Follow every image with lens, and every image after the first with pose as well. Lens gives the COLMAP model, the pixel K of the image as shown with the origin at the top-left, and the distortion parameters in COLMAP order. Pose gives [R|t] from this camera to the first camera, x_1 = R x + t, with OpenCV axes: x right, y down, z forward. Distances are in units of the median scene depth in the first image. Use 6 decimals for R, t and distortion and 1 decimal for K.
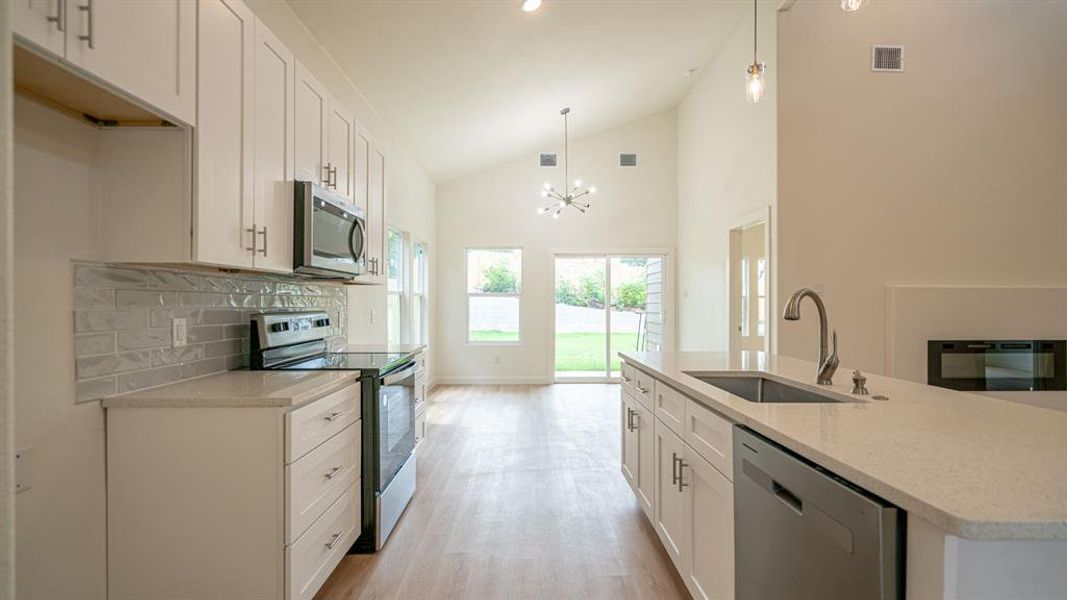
lens RADIAL K [[481.7, 0, 533.0], [0, 481.7, 302.4], [0, 0, 1]] dist [-0.001073, 0.000676]
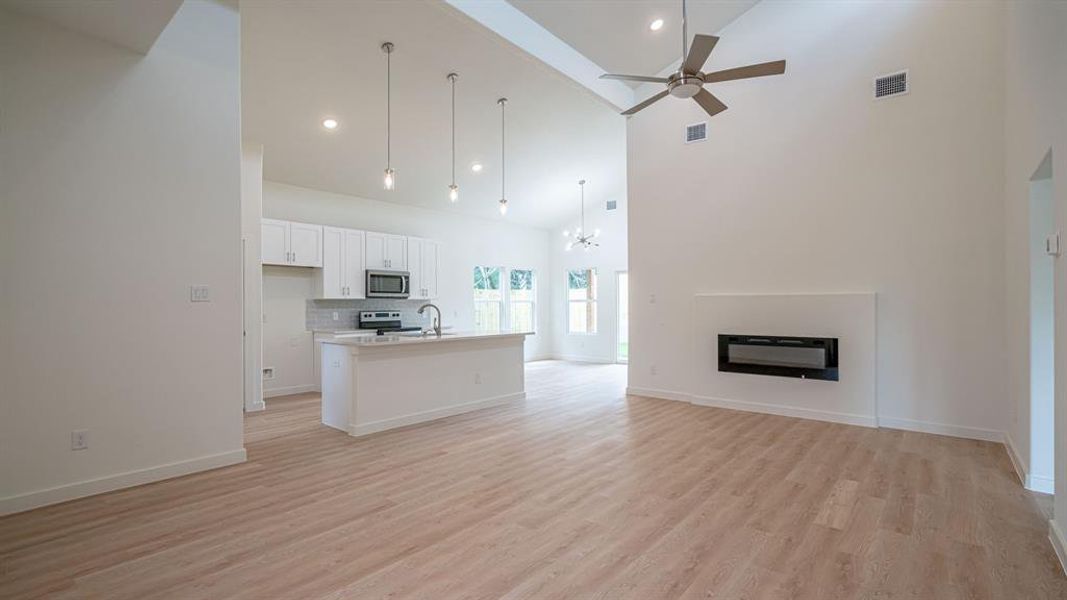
lens RADIAL K [[481.7, 0, 529.8], [0, 481.7, 304.2], [0, 0, 1]] dist [-0.001073, 0.000676]
pose [[0.754522, -0.005103, -0.656255, 0.958043], [0.006538, 0.999979, -0.000258, -0.007031], [0.656242, -0.004096, 0.754539, -0.280431]]
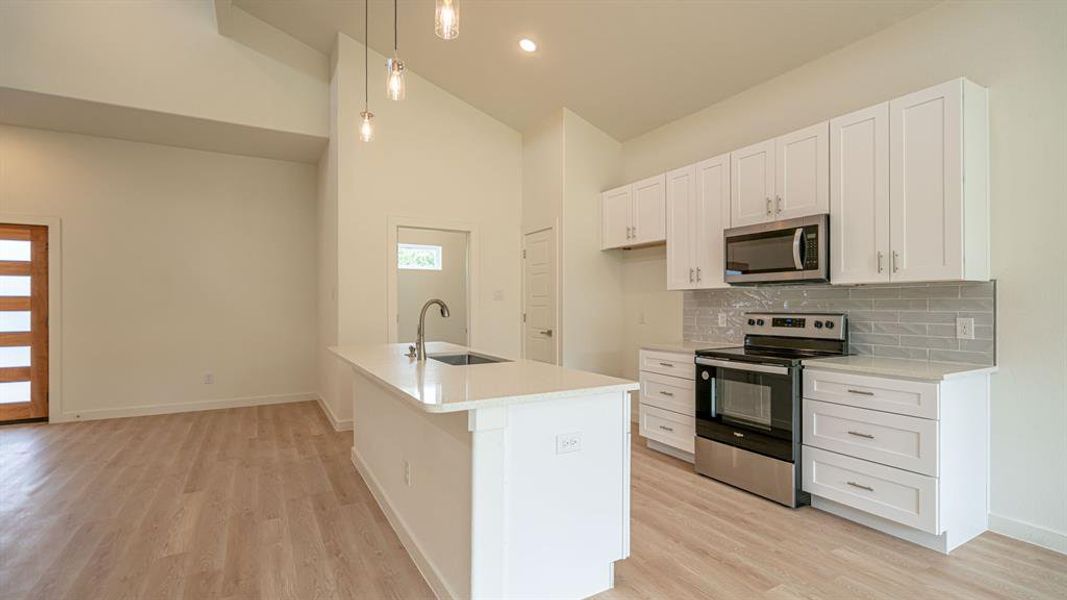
lens RADIAL K [[502.0, 0, 532.3], [0, 502.0, 305.7], [0, 0, 1]] dist [-0.005571, 0.005332]
pose [[-0.874855, 0.001013, -0.484384, 0.348189], [0.000473, 0.999999, 0.001236, -0.001595], [0.484384, 0.000852, -0.874855, 0.831641]]
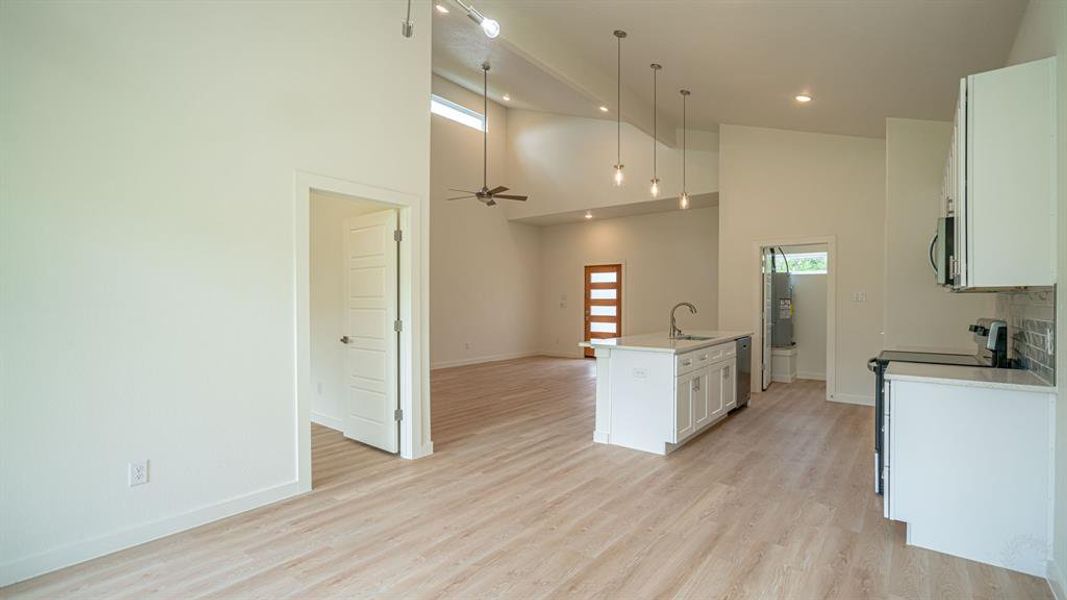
lens RADIAL K [[481.7, 0, 516.3], [0, 481.7, 300.7], [0, 0, 1]] dist [-0.001073, 0.000676]
pose [[-0.752054, -0.001428, 0.659100, -0.173331], [-0.000618, 0.999999, 0.001460, -0.012328], [-0.659101, 0.000691, -0.752054, 1.188216]]
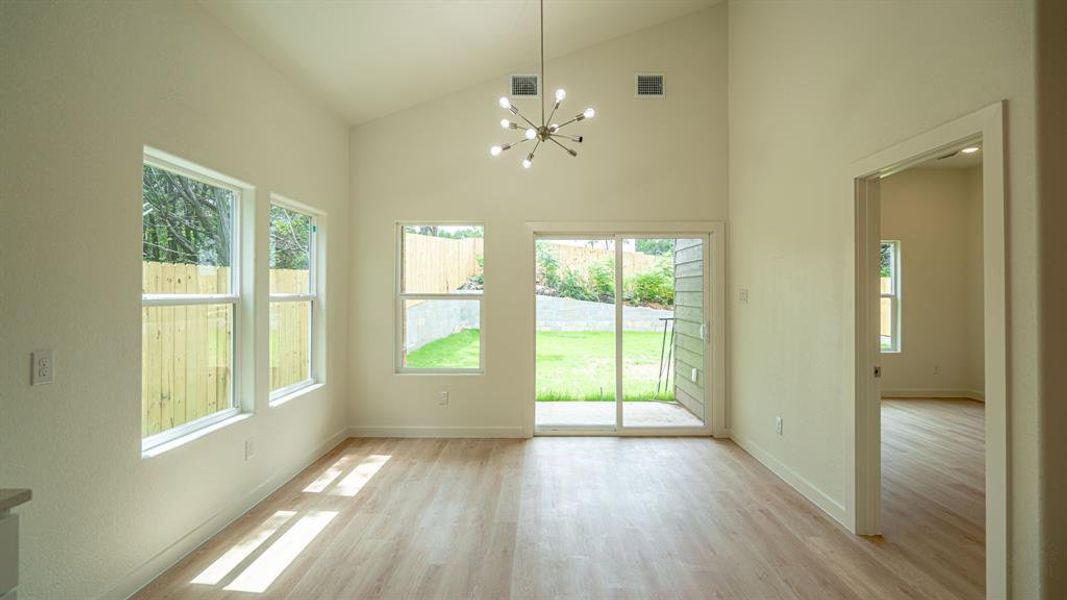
lens RADIAL K [[481.7, 0, 535.7], [0, 481.7, 291.2], [0, 0, 1]] dist [-0.001073, 0.000676]
pose [[0.999746, -0.000126, -0.022521, 0.074803], [0.000094, 0.999999, -0.001423, -0.027384], [0.022521, 0.001421, 0.999745, 0.446337]]
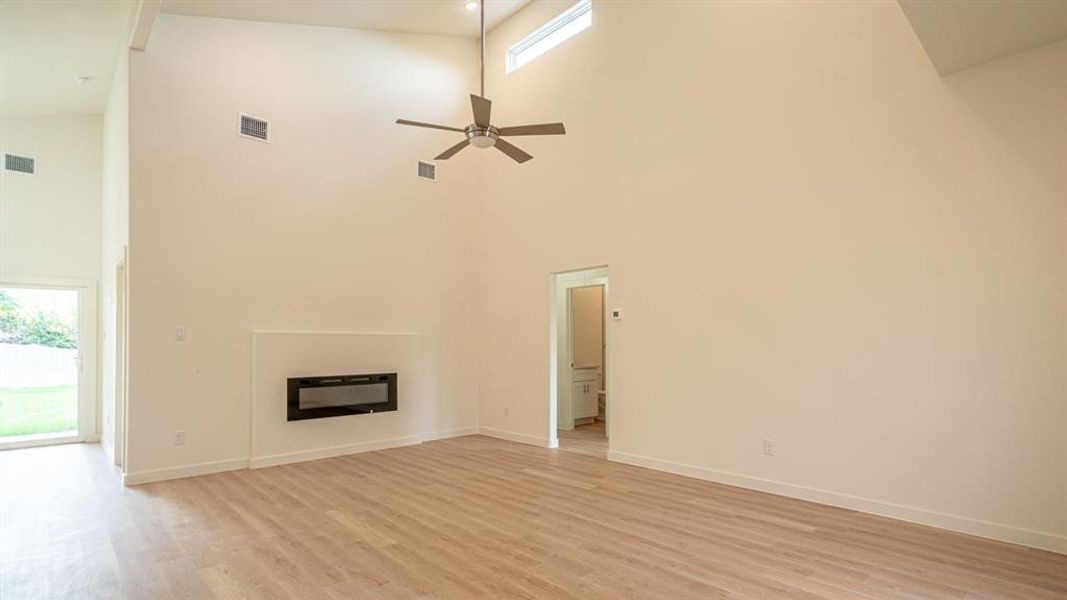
lens RADIAL K [[525.2, 0, 547.6], [0, 525.2, 339.1], [0, 0, 1]] dist [-0.005261, 0.003126]
pose [[0.730256, 0.002826, 0.683168, 0.299903], [0.000530, 0.999989, -0.004702, -0.006857], [-0.683174, 0.003796, 0.730246, -0.262769]]
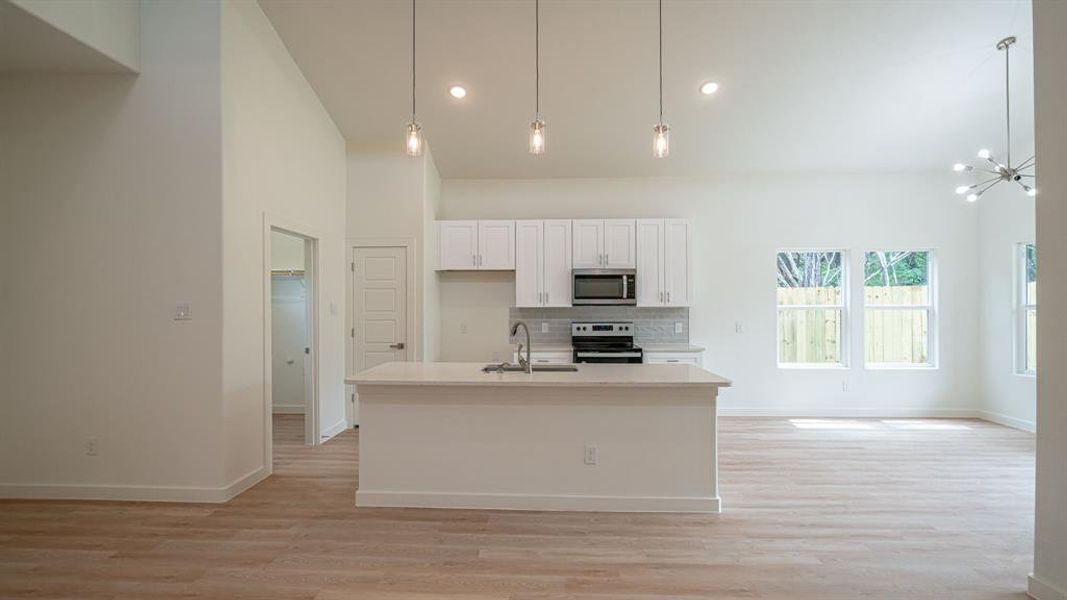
lens RADIAL K [[481.7, 0, 538.6], [0, 481.7, 306.4], [0, 0, 1]] dist [-0.001073, 0.000676]
pose [[-0.043543, 0.004215, -0.999043, 0.786538], [0.004910, 0.999980, 0.004005, -0.029453], [0.999039, -0.004731, -0.043563, 0.362292]]
